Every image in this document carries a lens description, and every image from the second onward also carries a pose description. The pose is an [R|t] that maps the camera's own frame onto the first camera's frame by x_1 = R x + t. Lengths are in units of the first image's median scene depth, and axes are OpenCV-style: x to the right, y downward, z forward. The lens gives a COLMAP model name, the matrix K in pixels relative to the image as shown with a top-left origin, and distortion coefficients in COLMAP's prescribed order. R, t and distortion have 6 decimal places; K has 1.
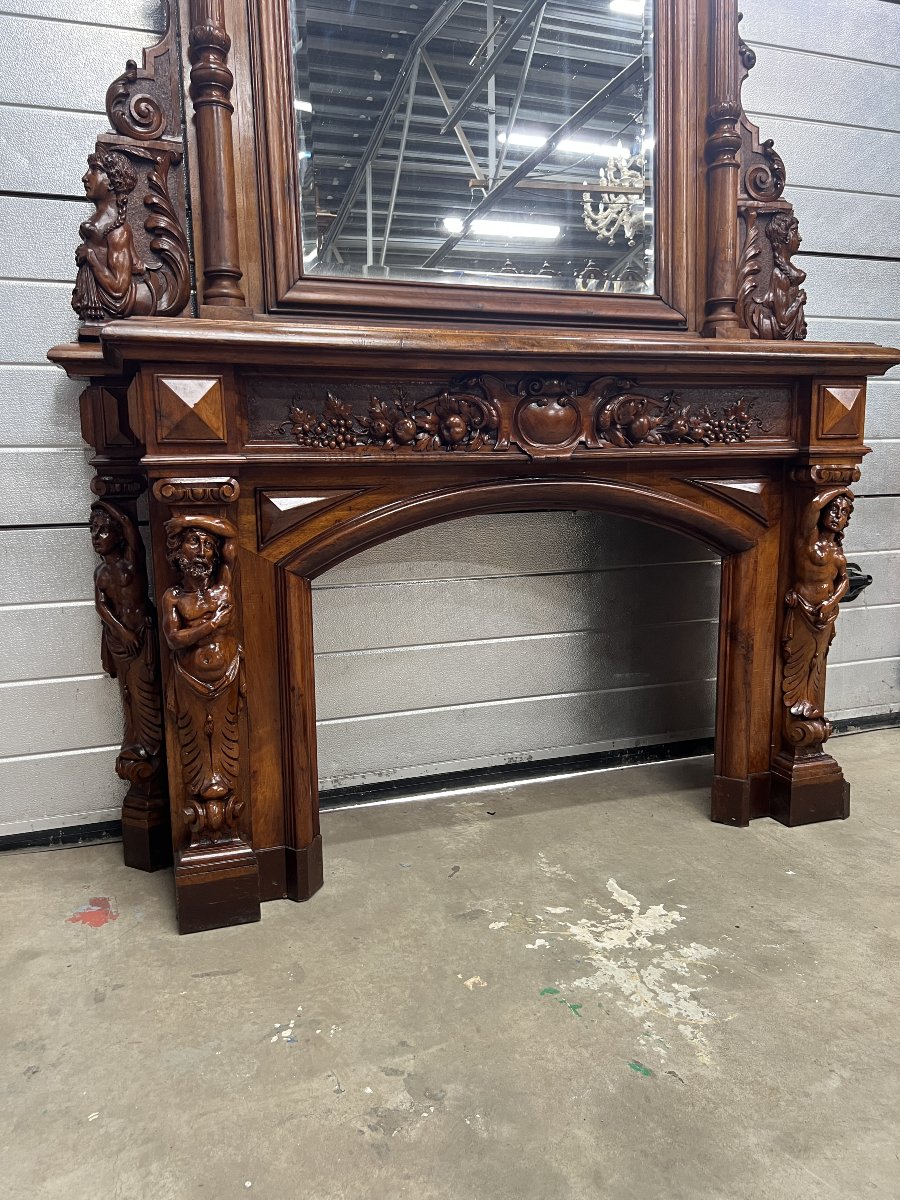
lens RADIAL K [[891.8, 0, 450.0], [0, 891.8, 600.0], [0, 0, 1]] dist [0.078685, -0.121191]
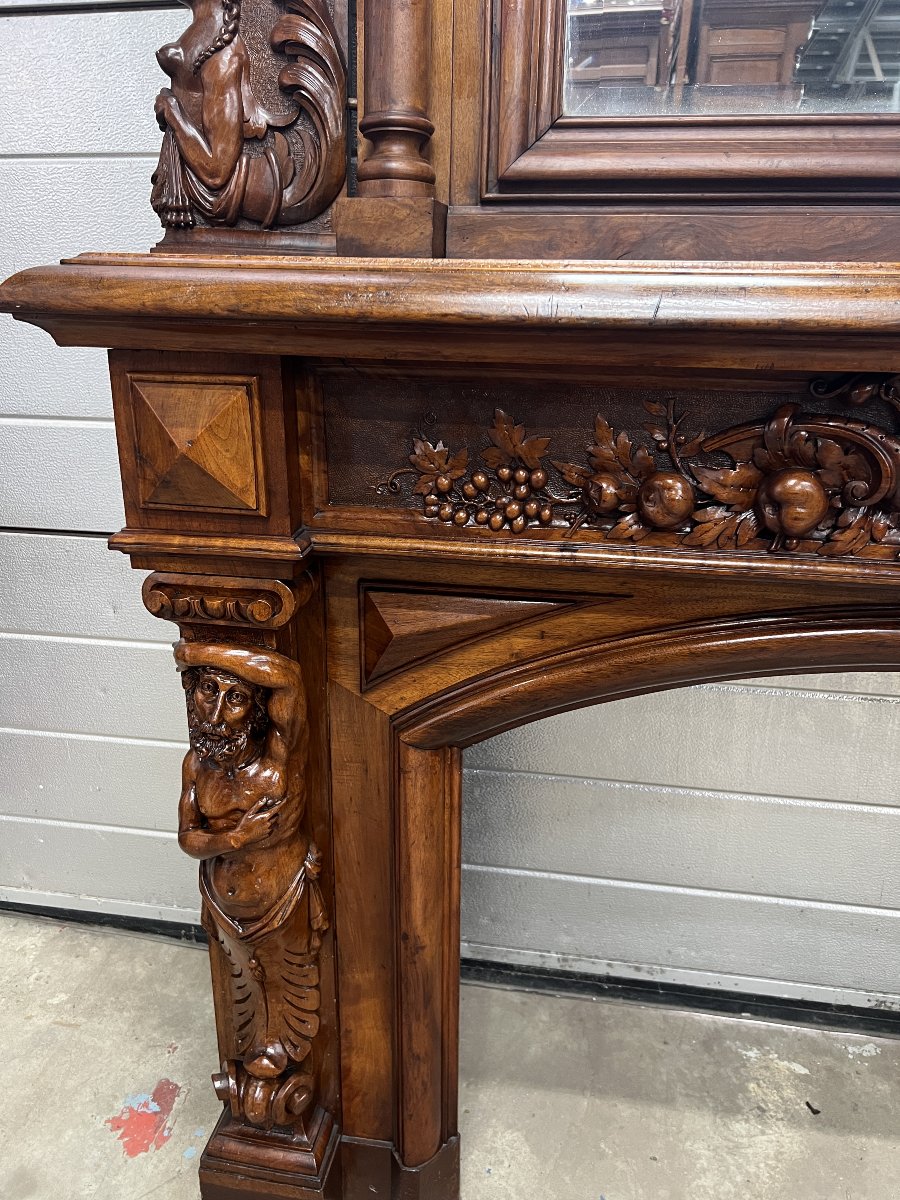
lens RADIAL K [[905.2, 0, 450.5], [0, 905.2, 605.4], [0, 0, 1]] dist [0.074880, -0.103269]
pose [[0.872357, 0.182853, -0.453385, 0.064750], [-0.101100, 0.974845, 0.198634, -0.210458], [0.478301, -0.127442, 0.868900, 0.545291]]
